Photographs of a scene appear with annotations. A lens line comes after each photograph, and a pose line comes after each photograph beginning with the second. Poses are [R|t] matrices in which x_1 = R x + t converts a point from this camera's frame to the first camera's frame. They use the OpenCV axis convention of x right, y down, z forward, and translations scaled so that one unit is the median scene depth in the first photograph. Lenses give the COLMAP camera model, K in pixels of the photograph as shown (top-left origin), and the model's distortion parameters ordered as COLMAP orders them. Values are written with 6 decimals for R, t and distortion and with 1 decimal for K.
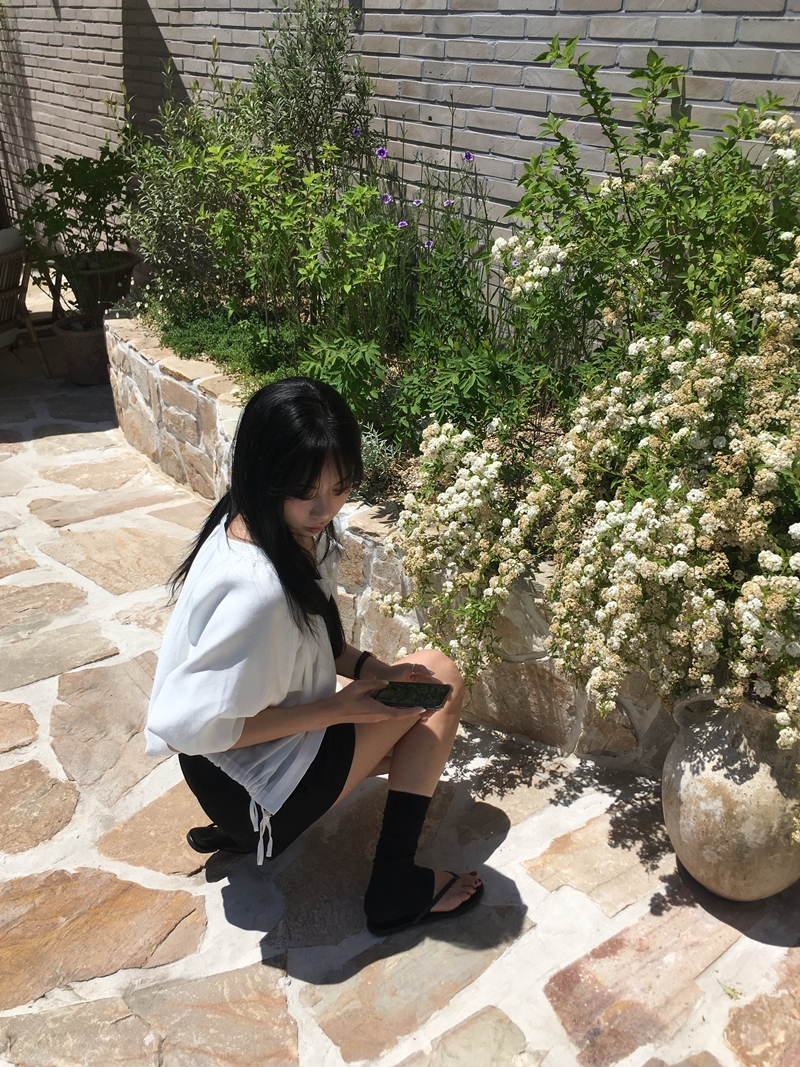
lens RADIAL K [[983.0, 0, 397.4], [0, 983.0, 527.5], [0, 0, 1]] dist [0.036907, 0.000000]
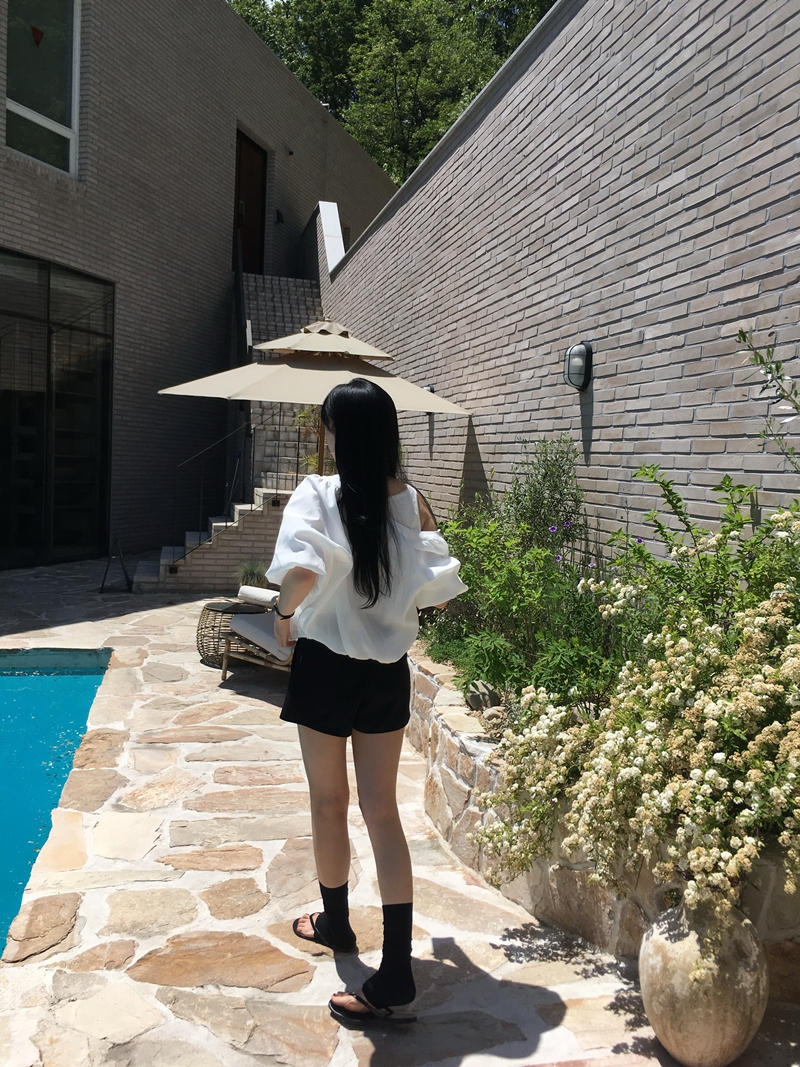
lens RADIAL K [[897.5, 0, 407.5], [0, 897.5, 543.7], [0, 0, 1]] dist [0.040576, -0.035739]
pose [[0.927331, 0.057444, -0.369808, 0.342676], [-0.194292, 0.918446, -0.344540, 0.199374], [0.319857, 0.391353, 0.862864, -0.324286]]
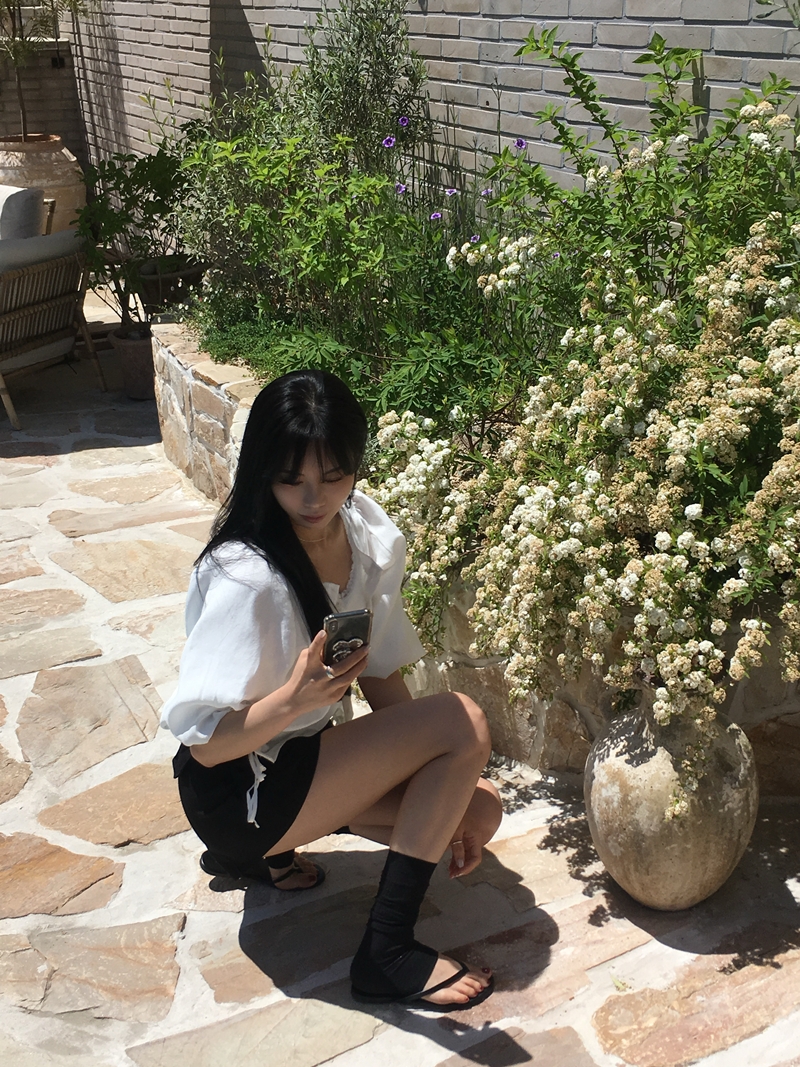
lens RADIAL K [[1316.4, 0, 402.4], [0, 1316.4, 530.7], [0, 0, 1]] dist [0.062677, 0.000000]
pose [[0.984895, 0.032546, -0.170064, 0.262465], [-0.045173, 0.996459, -0.070913, 0.100712], [0.167154, 0.077524, 0.982878, -0.268510]]
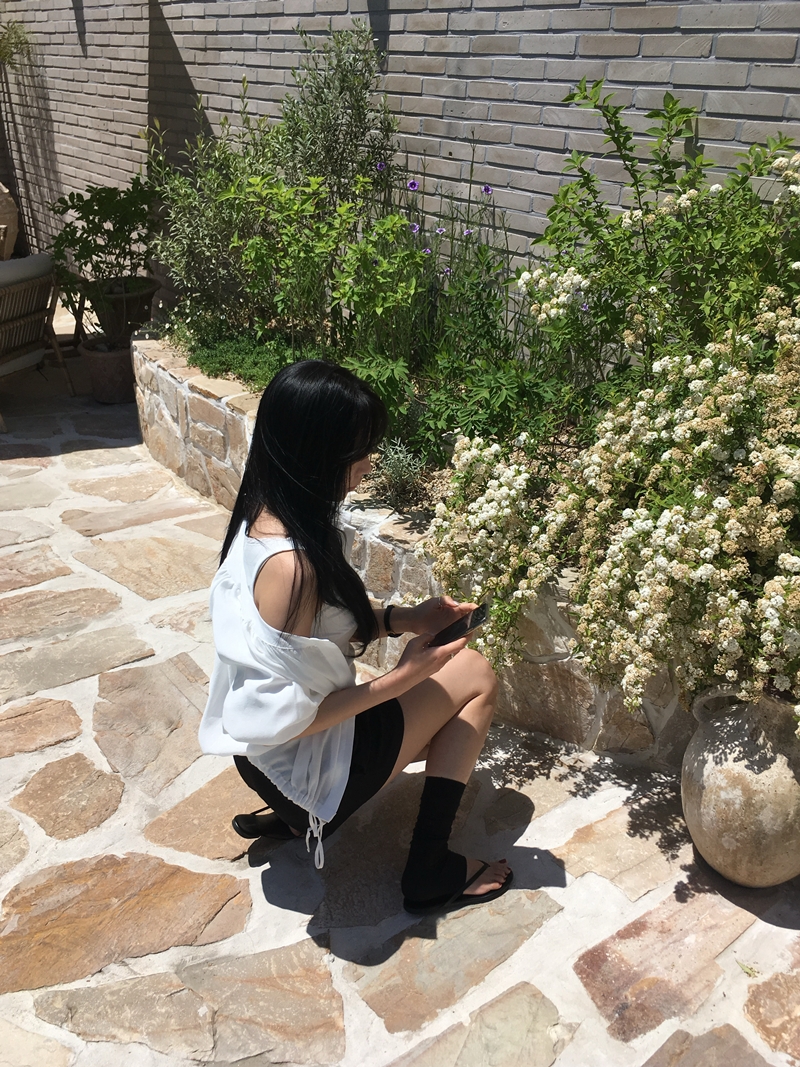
lens RADIAL K [[955.3, 0, 401.4], [0, 955.3, 533.9], [0, 0, 1]] dist [0.042184, -0.018938]
pose [[0.999817, 0.011332, 0.015388, -0.045142], [-0.011025, 0.999742, -0.019835, 0.019912], [-0.015609, 0.019662, 0.999685, -0.027751]]
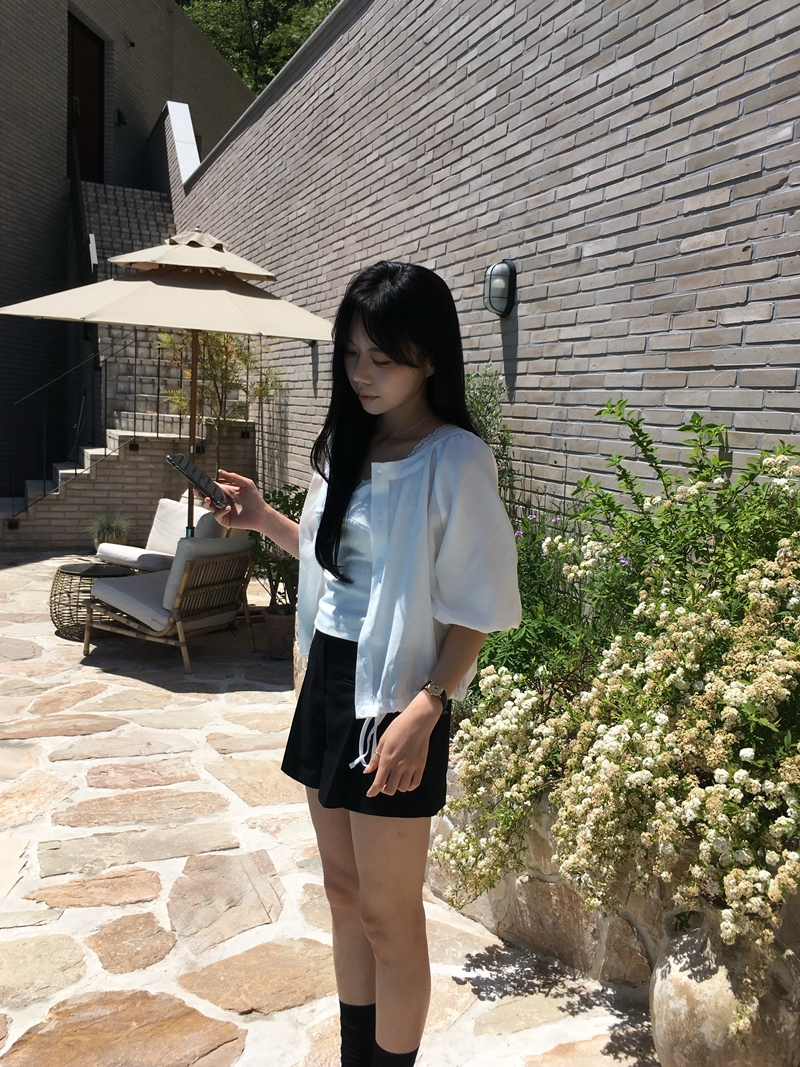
lens RADIAL K [[939.1, 0, 397.3], [0, 939.1, 535.1], [0, 0, 1]] dist [0.067866, -0.073317]
pose [[0.970670, 0.056082, -0.233784, 0.184904], [-0.131254, 0.938326, -0.319871, 0.135251], [0.201427, 0.341174, 0.918165, -0.188236]]
